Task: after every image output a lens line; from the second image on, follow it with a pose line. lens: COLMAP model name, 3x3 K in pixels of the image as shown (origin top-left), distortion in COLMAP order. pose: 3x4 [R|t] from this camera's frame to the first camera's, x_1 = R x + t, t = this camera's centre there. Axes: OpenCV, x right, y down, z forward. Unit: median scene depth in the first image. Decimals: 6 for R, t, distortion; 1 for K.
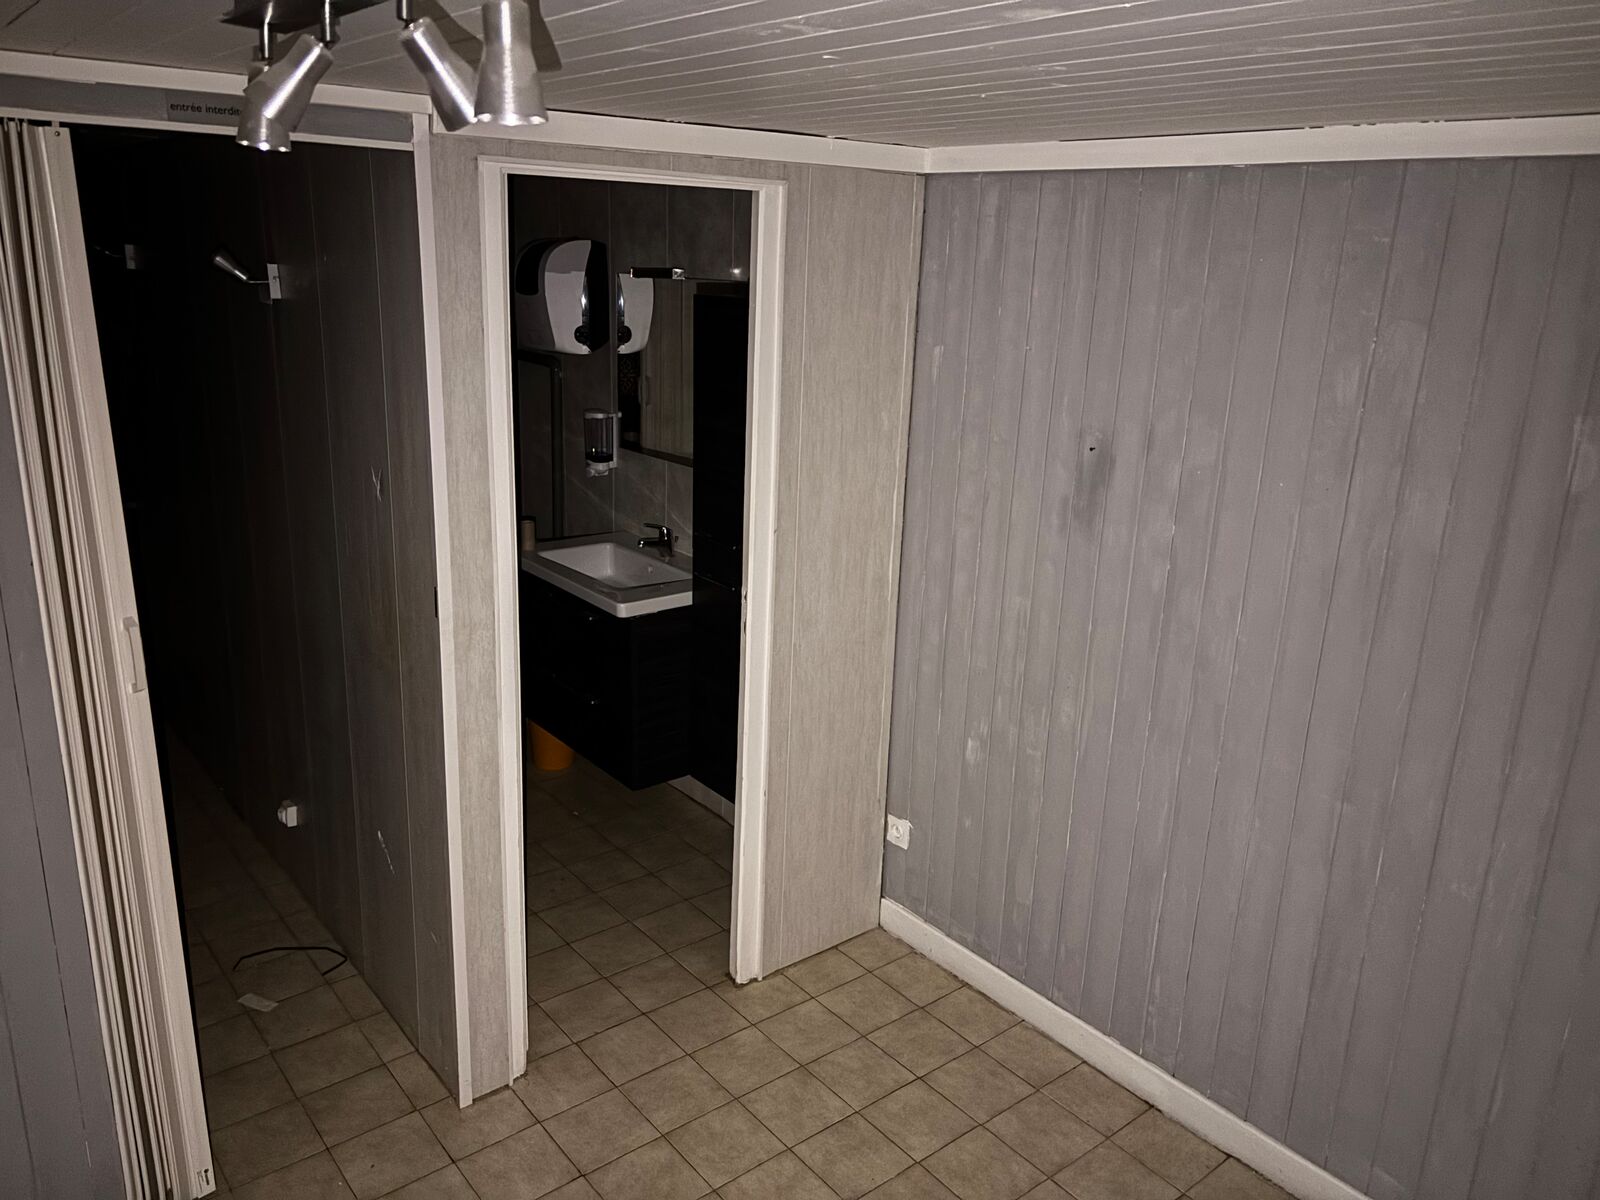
lens RADIAL K [[1204.1, 0, 801.1], [0, 1204.1, 605.2], [0, 0, 1]] dist [0.052043, -0.062918]
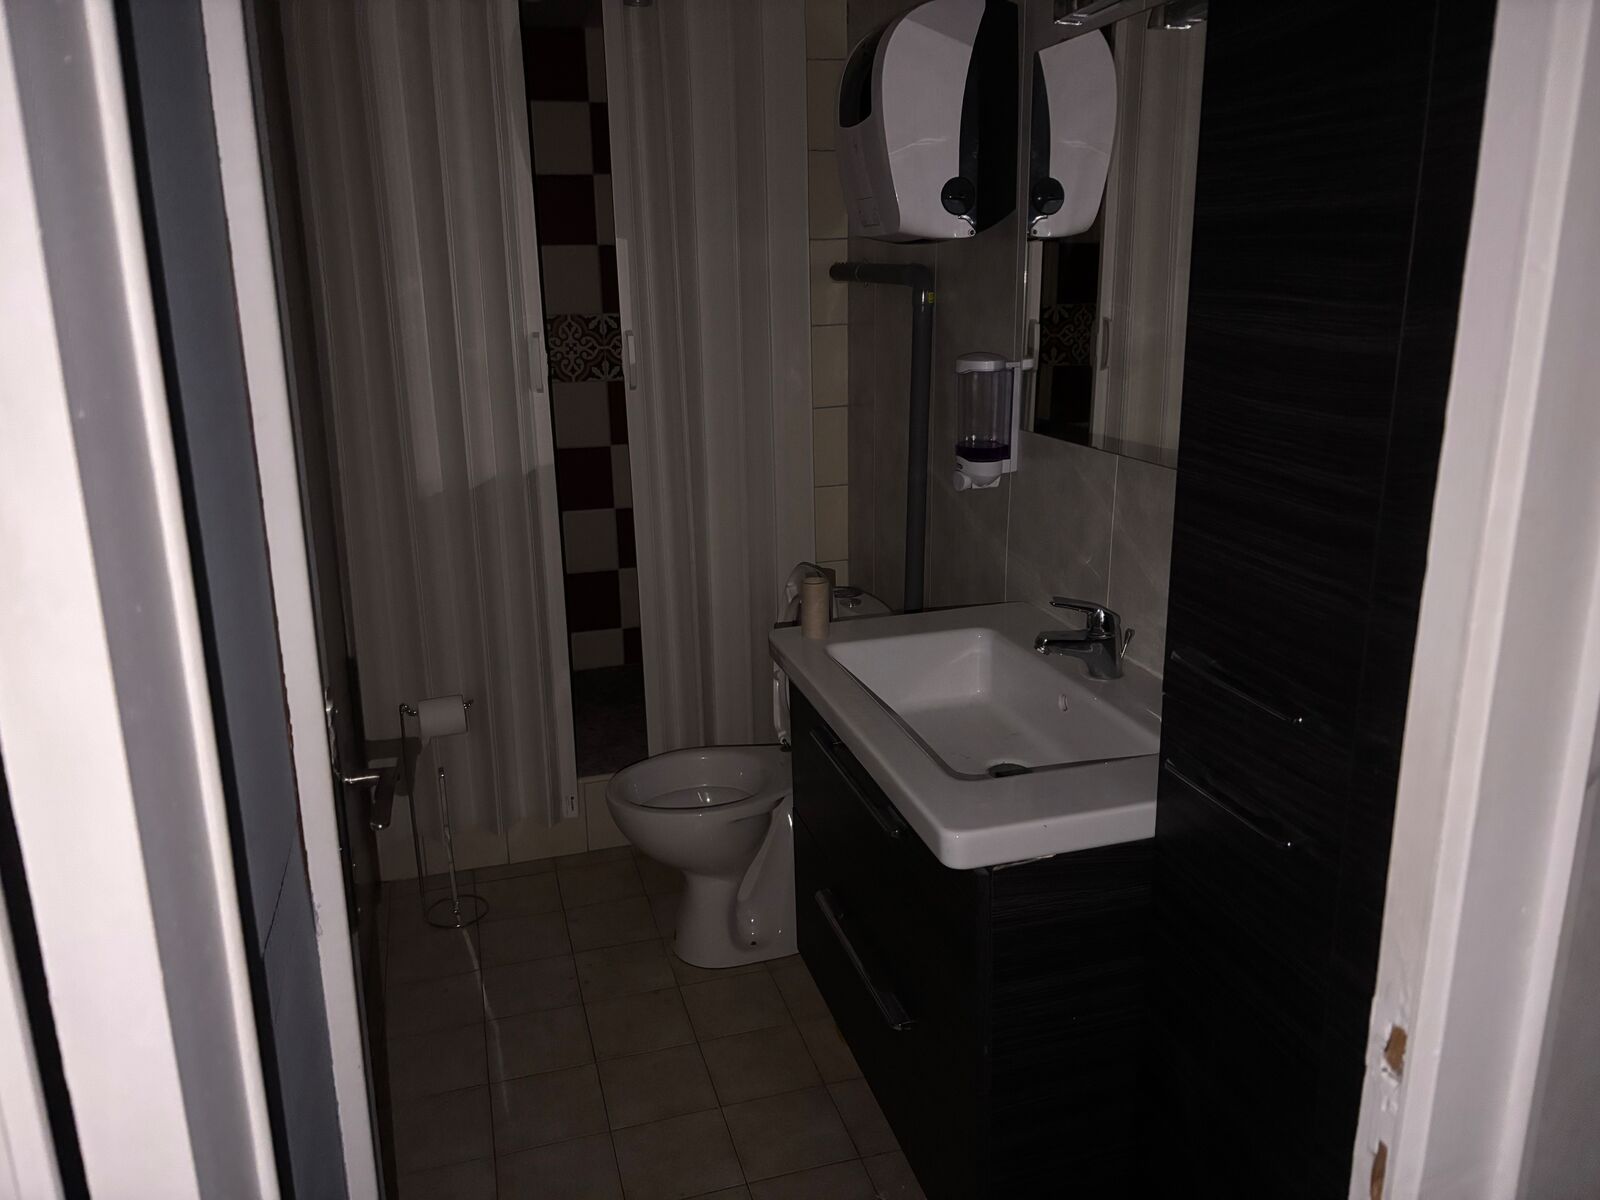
lens RADIAL K [[1204.1, 0, 792.1], [0, 1204.1, 599.4], [0, 0, 1]] dist [0.052043, -0.062918]
pose [[0.922231, 0.056146, -0.382541, -0.047078], [-0.063955, 0.997923, -0.007716, -0.054222], [0.381313, 0.031581, 0.923906, 0.526020]]
